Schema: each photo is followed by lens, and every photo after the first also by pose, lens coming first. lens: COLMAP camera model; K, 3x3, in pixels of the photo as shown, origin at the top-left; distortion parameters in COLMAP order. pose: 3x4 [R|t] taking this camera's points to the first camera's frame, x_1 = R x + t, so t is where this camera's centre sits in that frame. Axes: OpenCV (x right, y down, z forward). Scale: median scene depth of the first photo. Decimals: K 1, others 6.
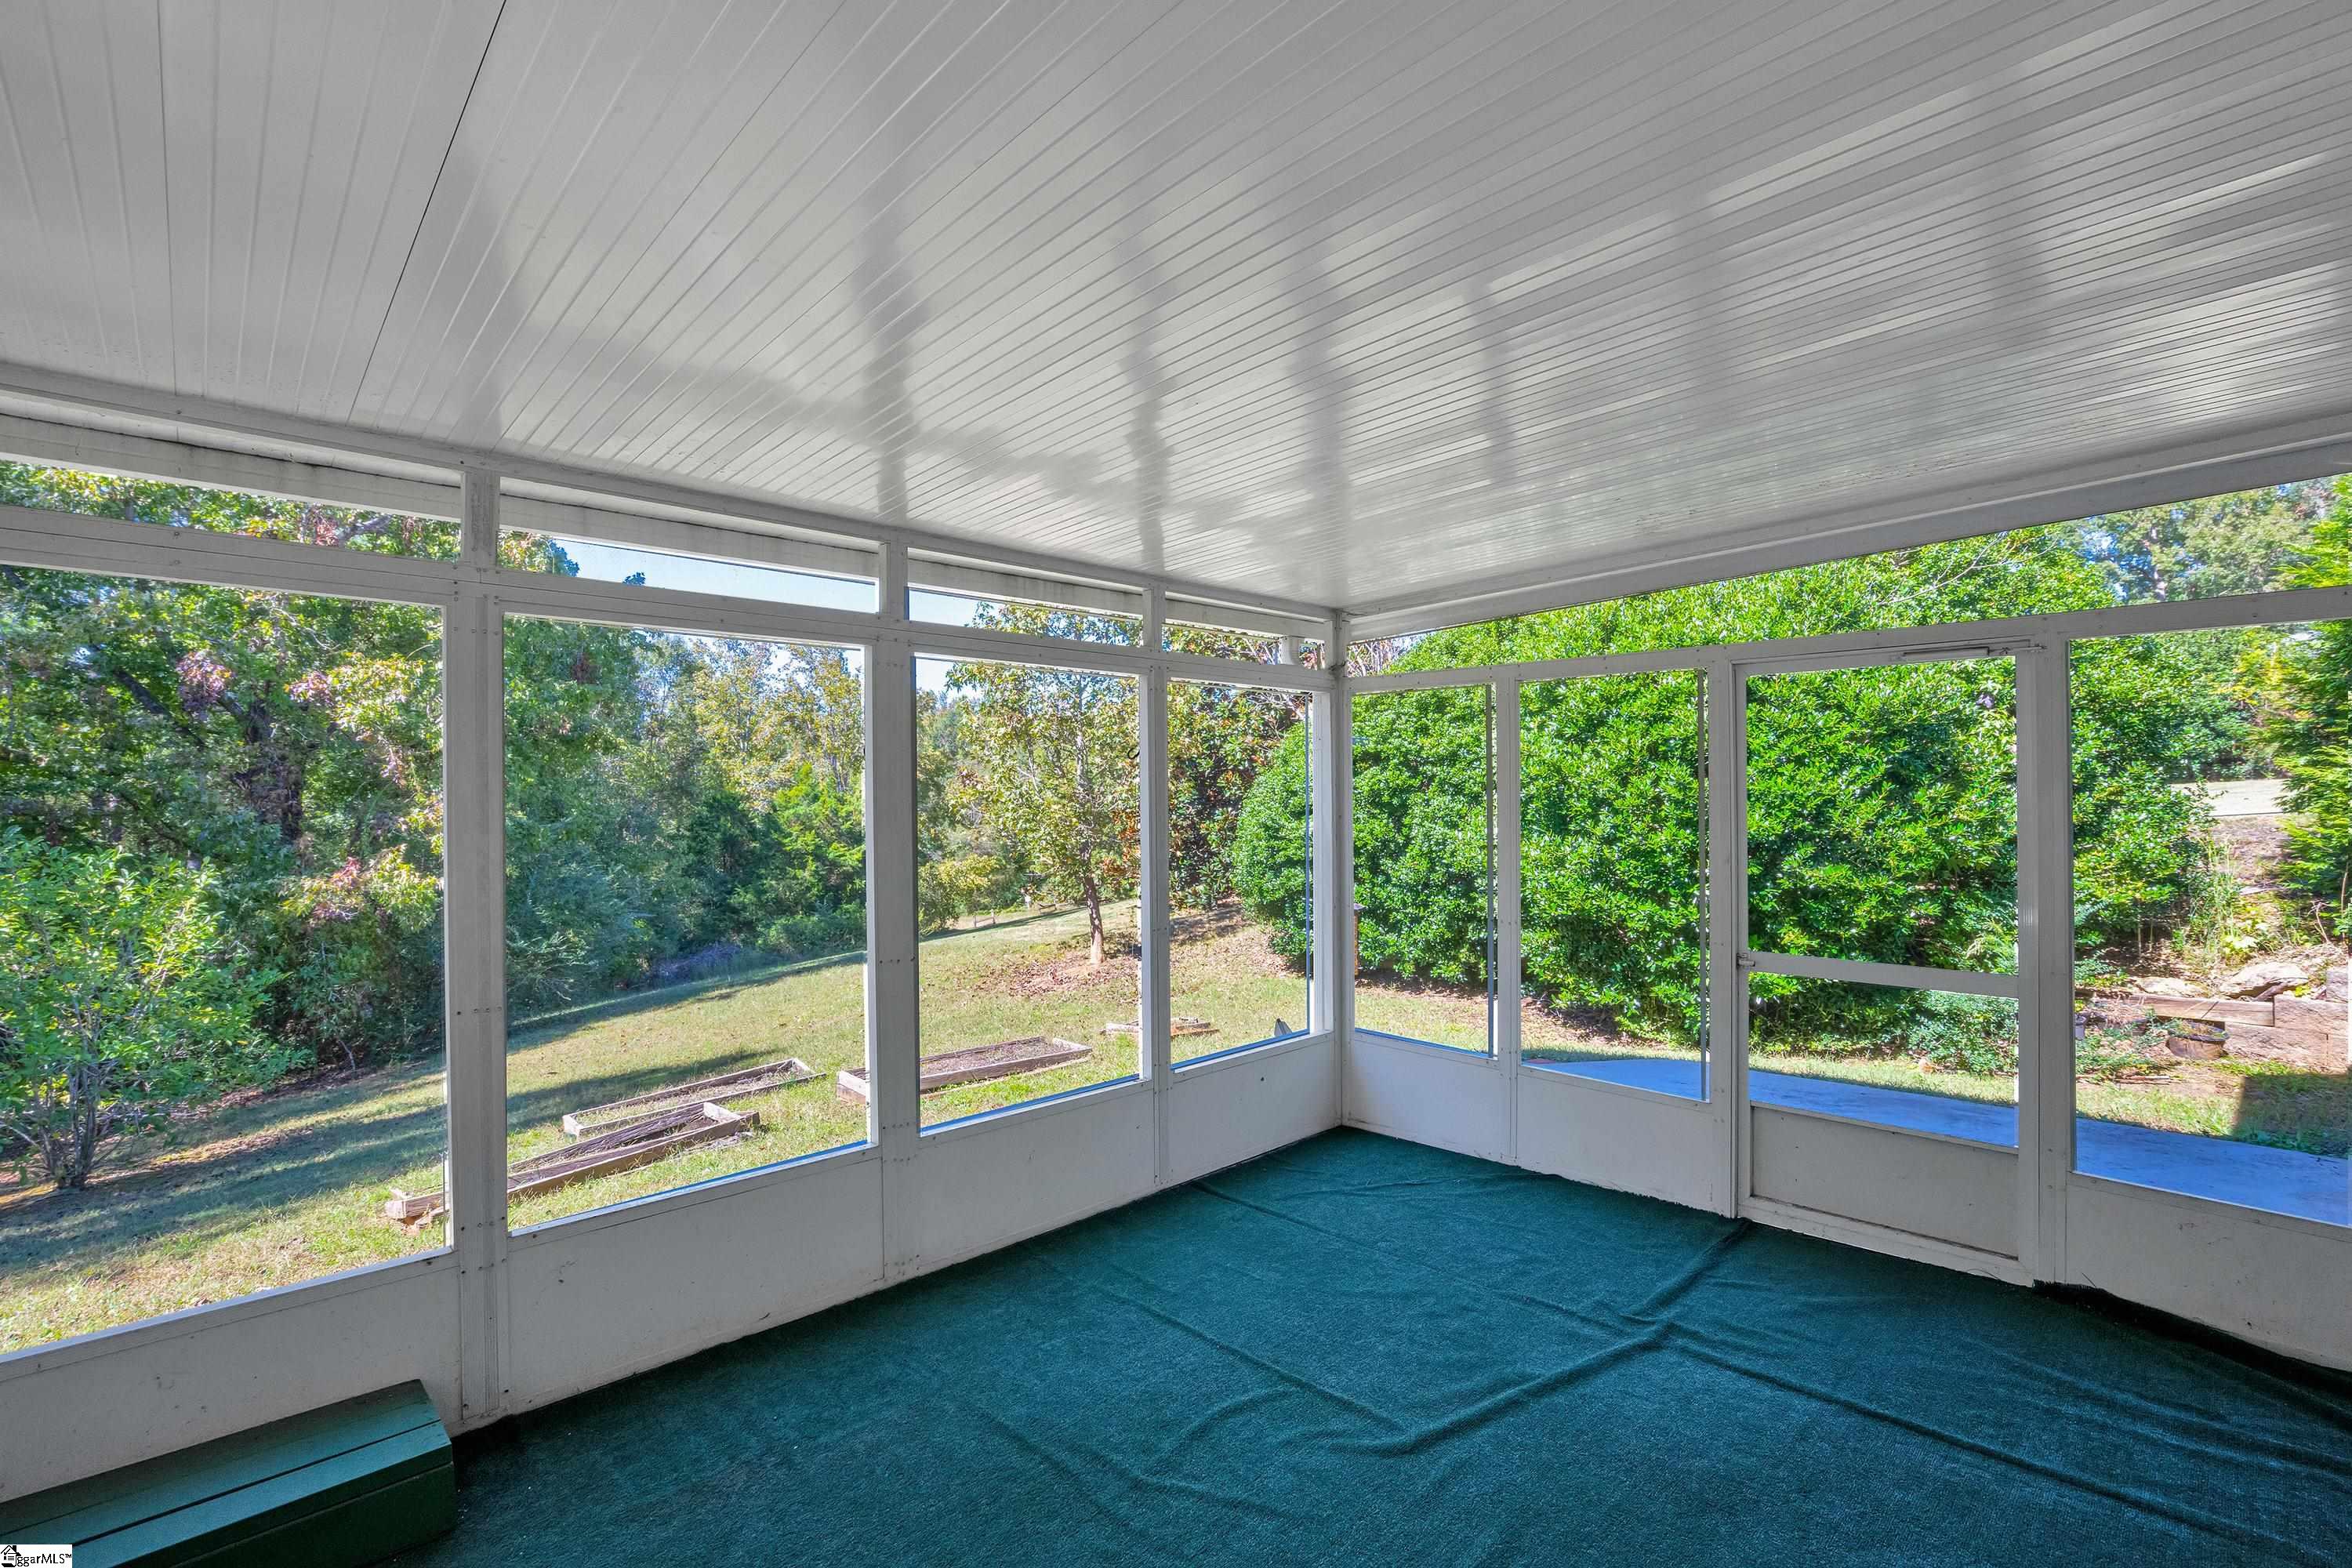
lens RADIAL K [[1062.2, 0, 1187.7], [0, 1062.2, 782.6], [0, 0, 1]] dist [-0.000210, 0.000165]
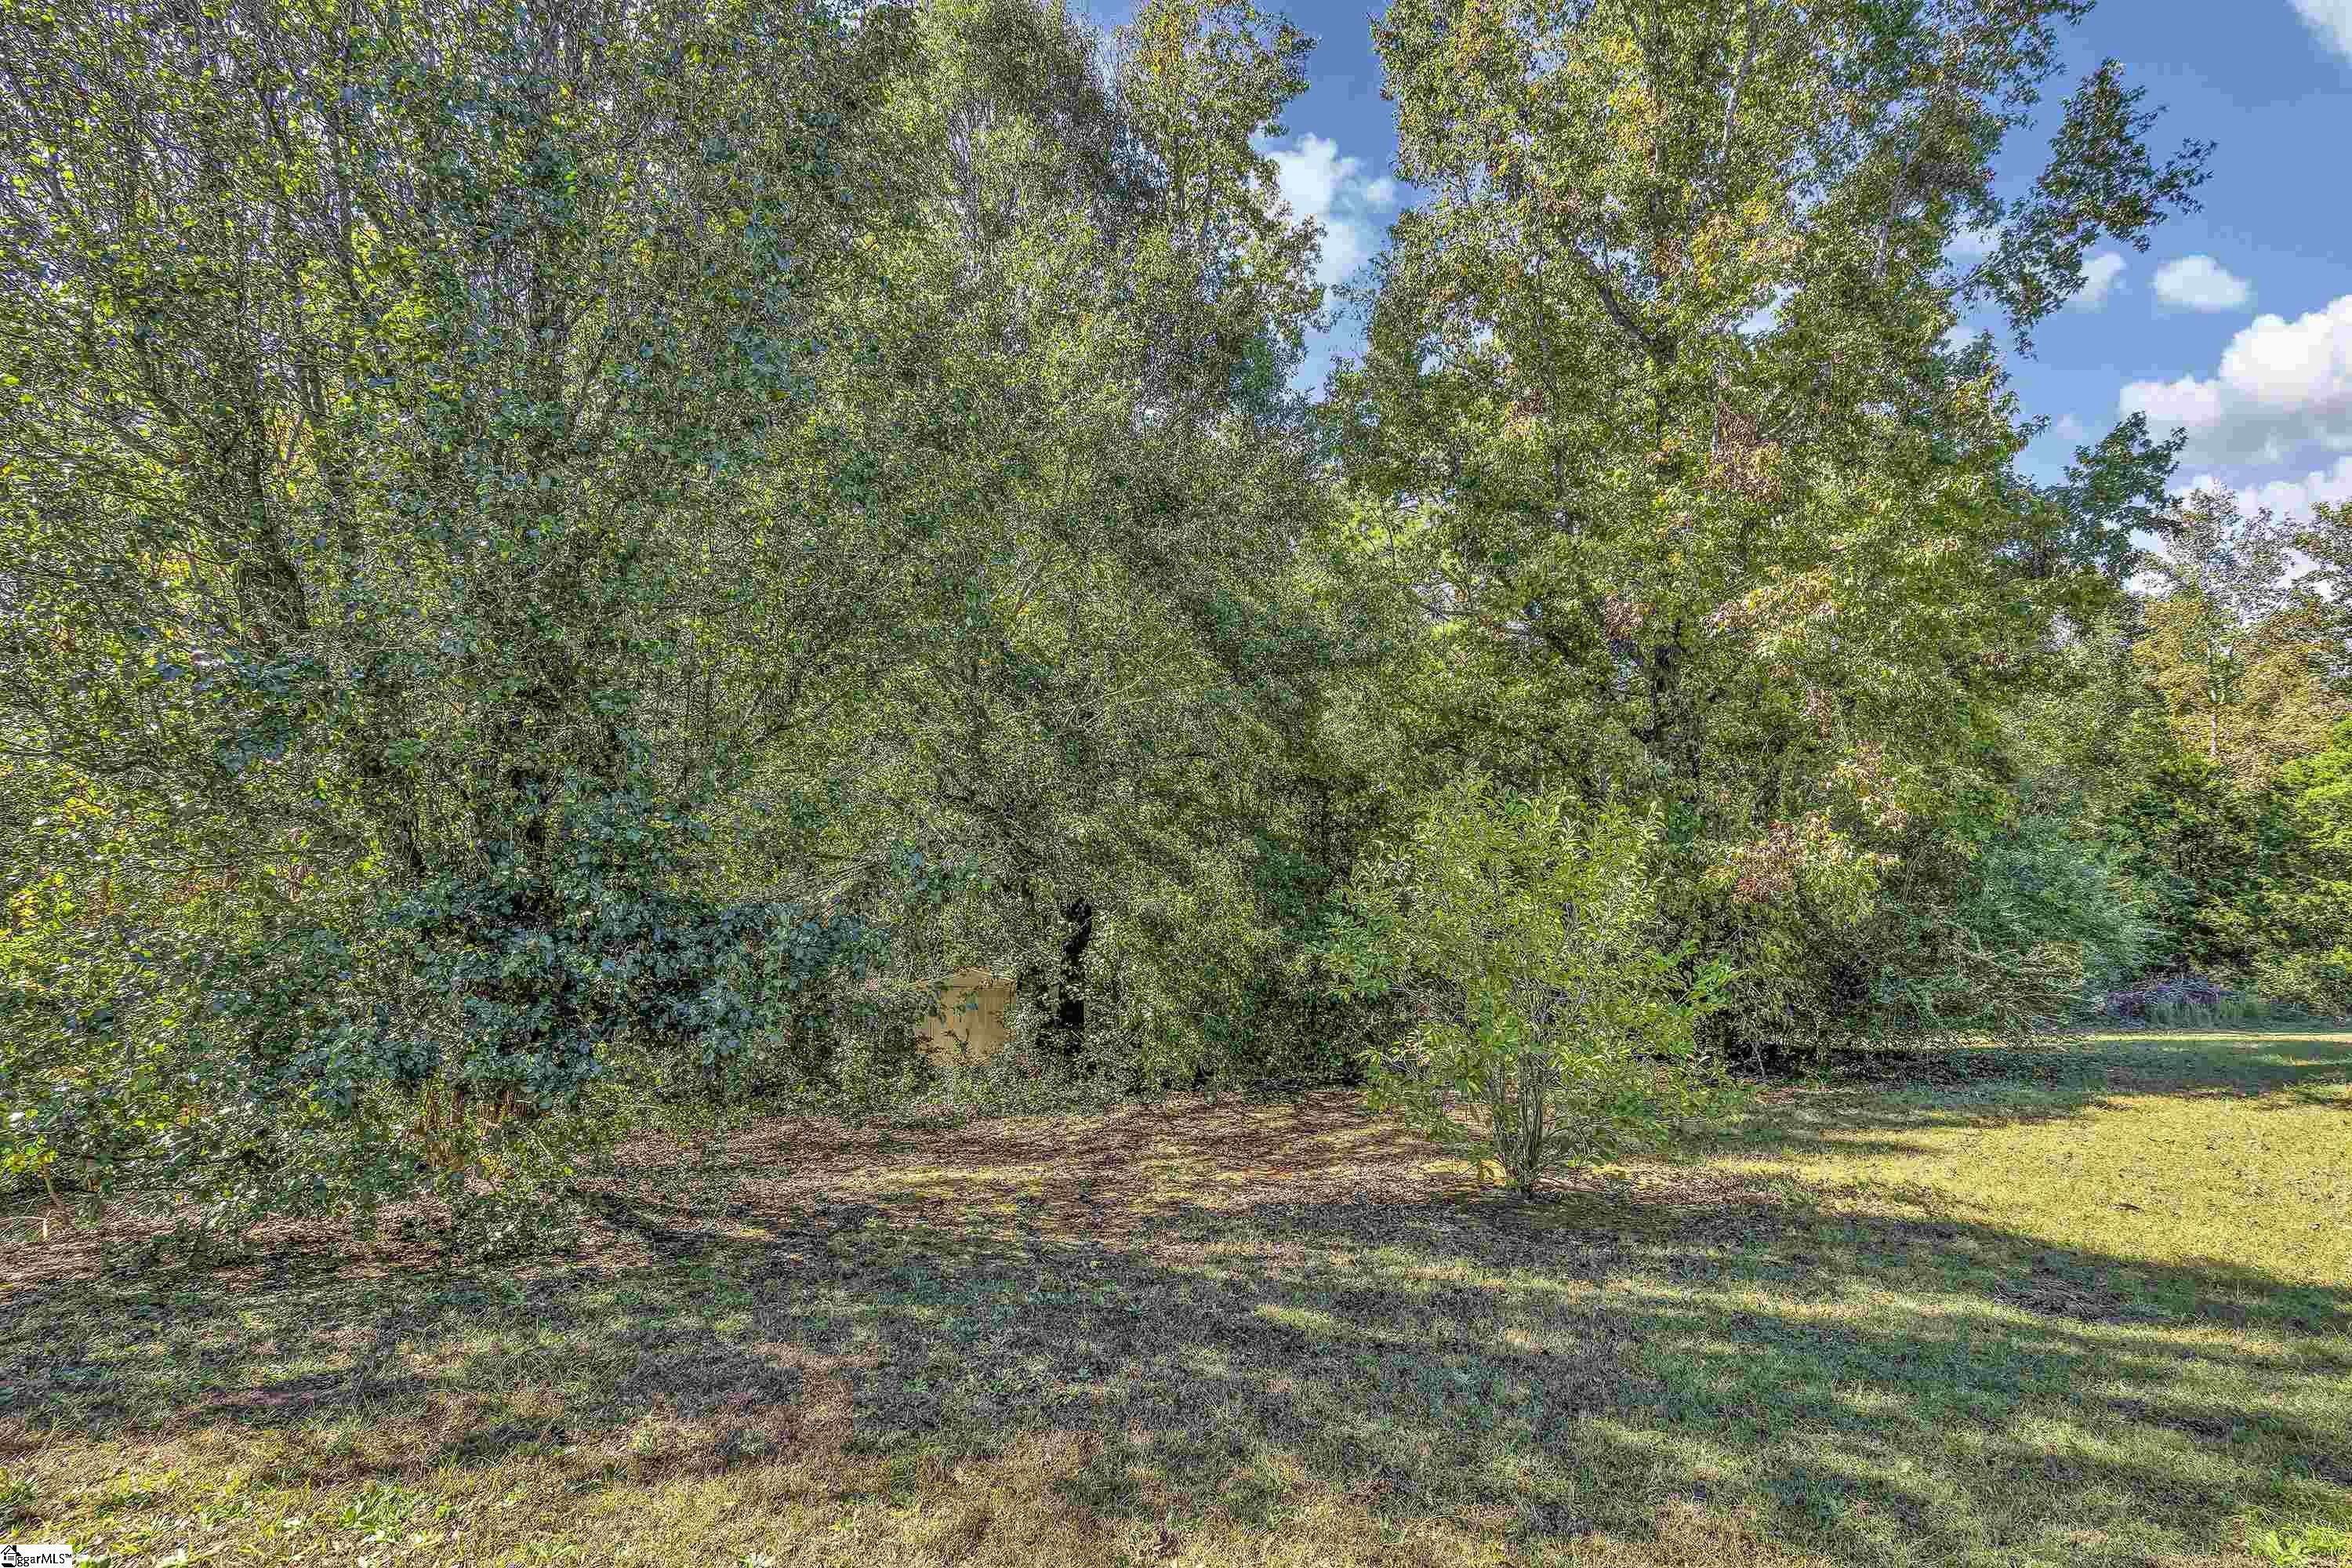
lens RADIAL K [[1062.2, 0, 1187.7], [0, 1062.2, 782.6], [0, 0, 1]] dist [-0.000210, 0.000165]
pose [[0.444895, 0.007389, -0.895552, -0.103487], [0.005852, 0.999921, 0.011157, 0.011702], [0.895564, -0.010204, 0.444817, 0.096783]]
